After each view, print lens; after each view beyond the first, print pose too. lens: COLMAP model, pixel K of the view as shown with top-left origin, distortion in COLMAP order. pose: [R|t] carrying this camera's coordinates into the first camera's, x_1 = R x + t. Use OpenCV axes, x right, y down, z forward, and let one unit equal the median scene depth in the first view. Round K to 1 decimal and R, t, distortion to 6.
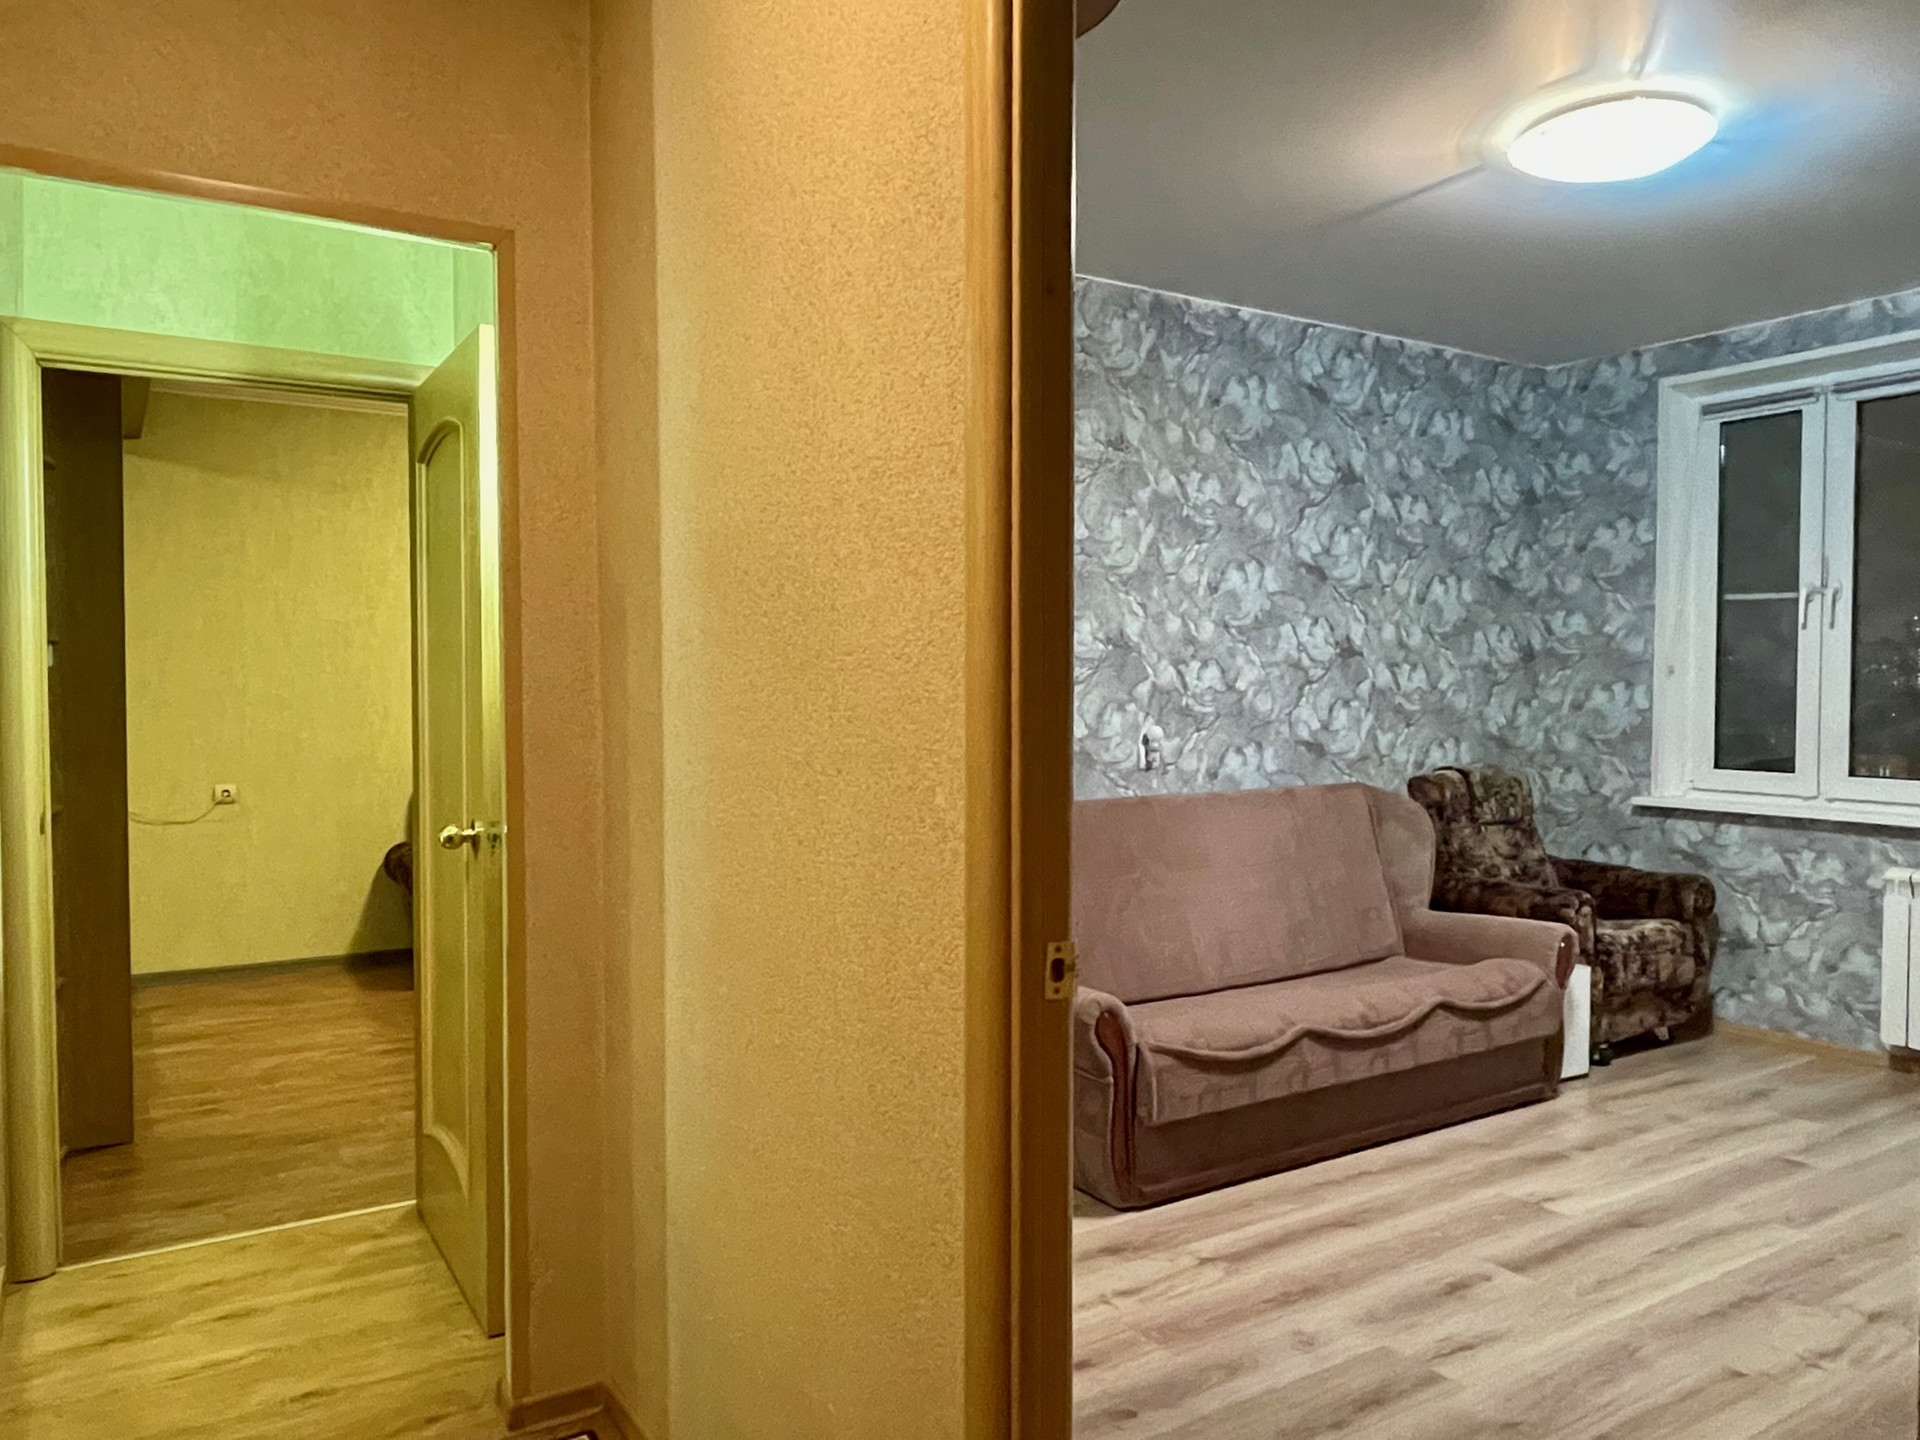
lens RADIAL K [[1434.8, 0, 923.2], [0, 1434.8, 727.5], [0, 0, 1]] dist [0.018596, -0.047239]
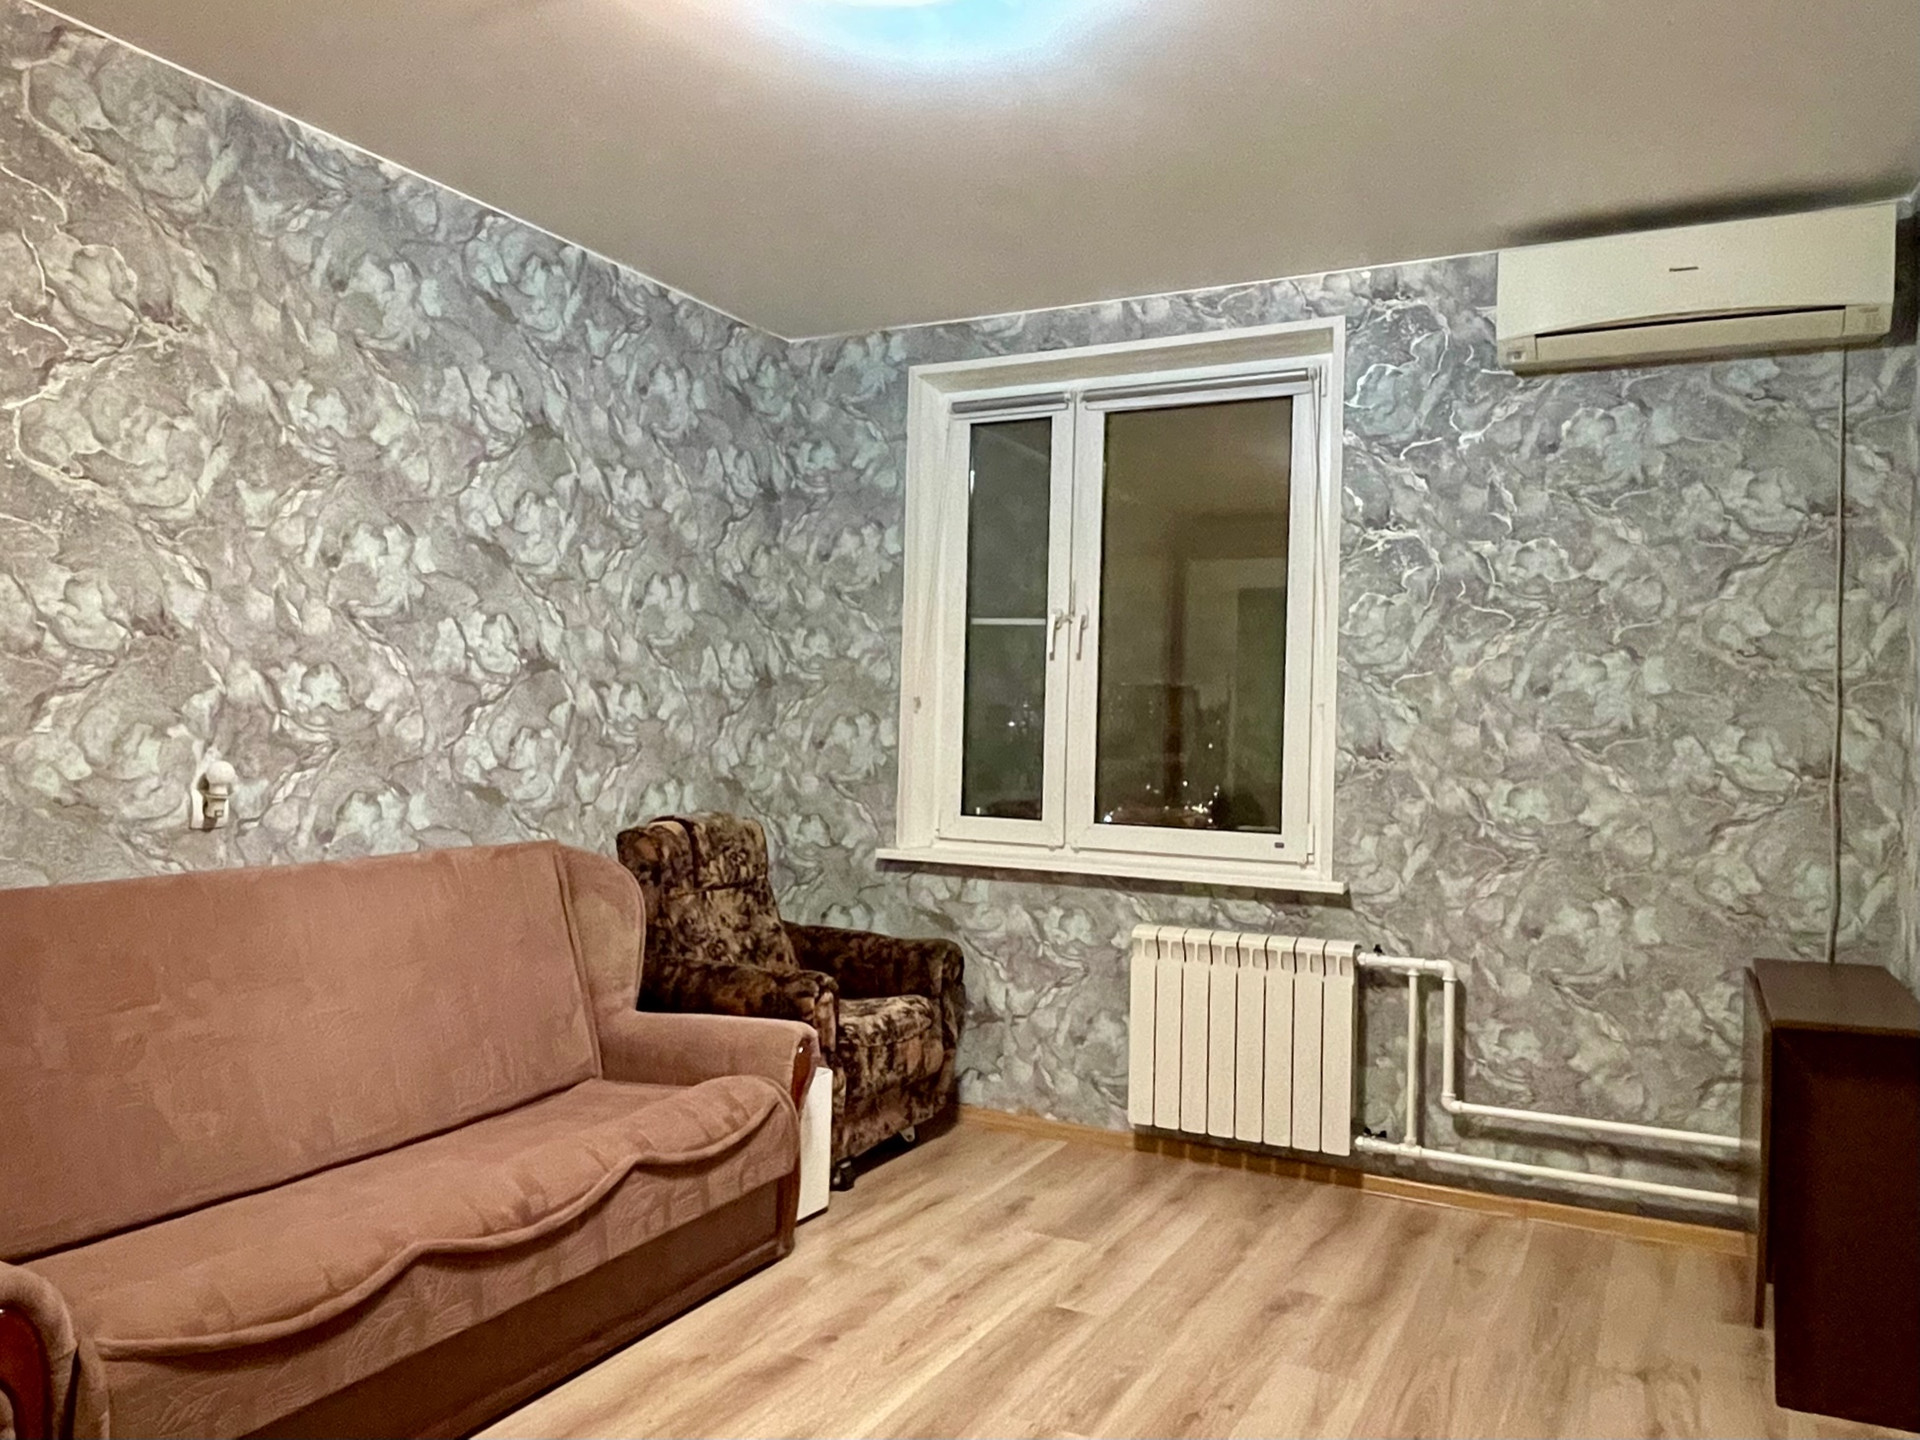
lens RADIAL K [[1434.8, 0, 969.2], [0, 1434.8, 723.7], [0, 0, 1]] dist [0.018596, -0.047239]
pose [[0.859335, 0.021654, 0.510954, 0.115607], [-0.006388, 0.999480, -0.031615, 0.000334], [-0.511373, 0.023904, 0.859026, 0.265694]]
